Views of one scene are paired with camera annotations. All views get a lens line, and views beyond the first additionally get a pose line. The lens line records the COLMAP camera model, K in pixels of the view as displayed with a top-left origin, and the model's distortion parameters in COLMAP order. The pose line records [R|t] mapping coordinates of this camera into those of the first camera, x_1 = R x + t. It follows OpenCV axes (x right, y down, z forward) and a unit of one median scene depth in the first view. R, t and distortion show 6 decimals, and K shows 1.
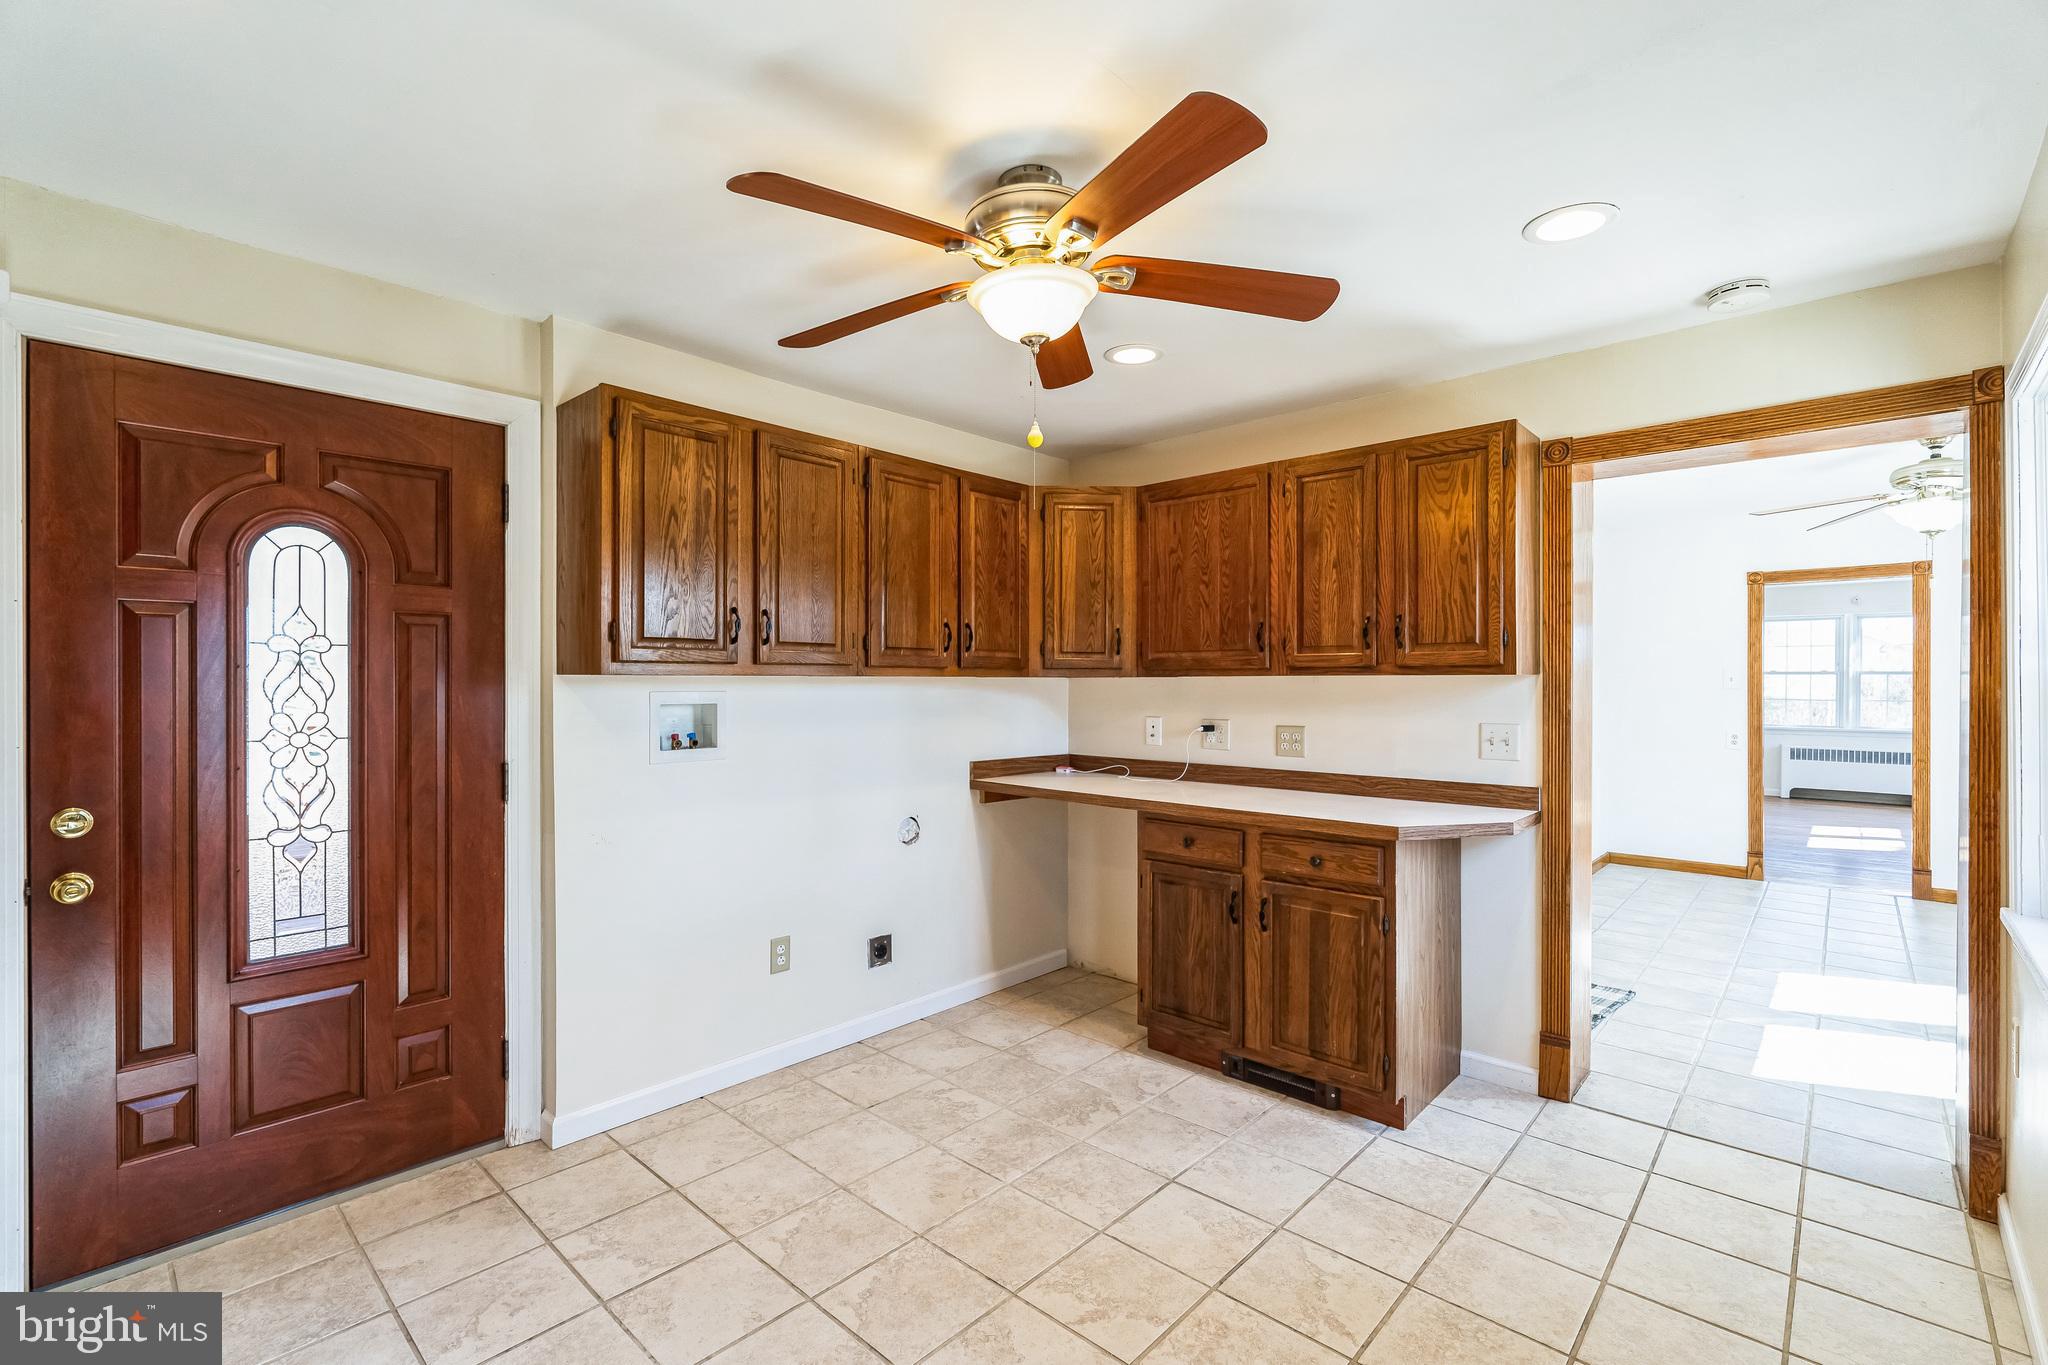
lens RADIAL K [[920.0, 0, 1024.0], [0, 920.0, 682.5], [0, 0, 1]] dist [0.000122, 0.000097]
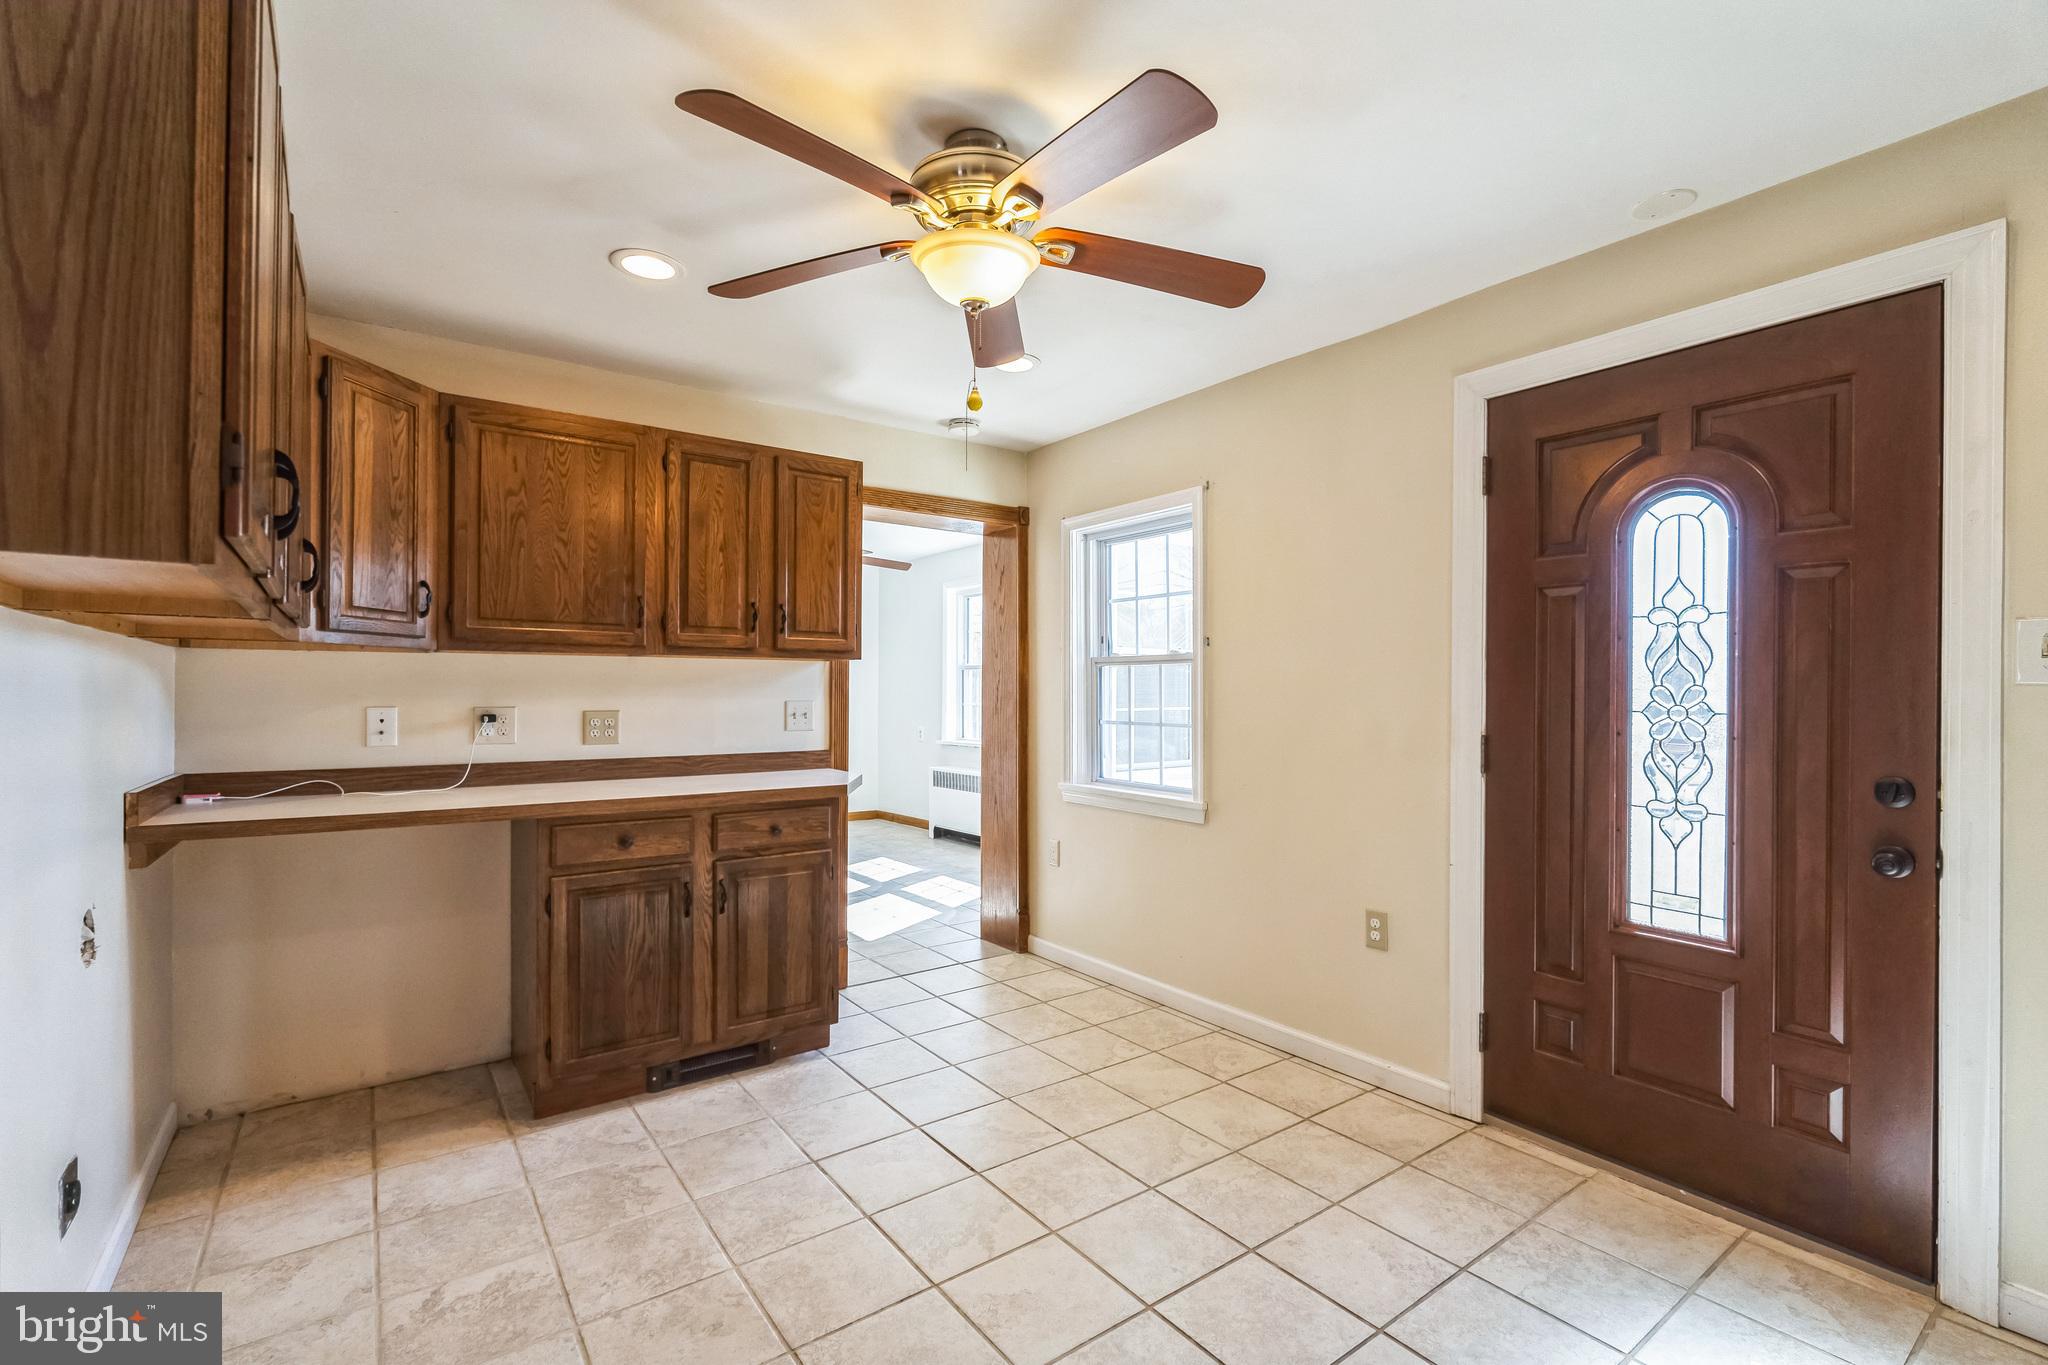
lens RADIAL K [[905.4, 0, 1033.1], [0, 905.4, 686.8], [0, 0, 1]] dist [-0.000459, 0.000123]
pose [[0.179143, 0.005723, 0.983806, -0.598786], [-0.000646, 0.999984, -0.005699, 0.032556], [-0.983823, 0.000385, 0.179143, 0.476829]]
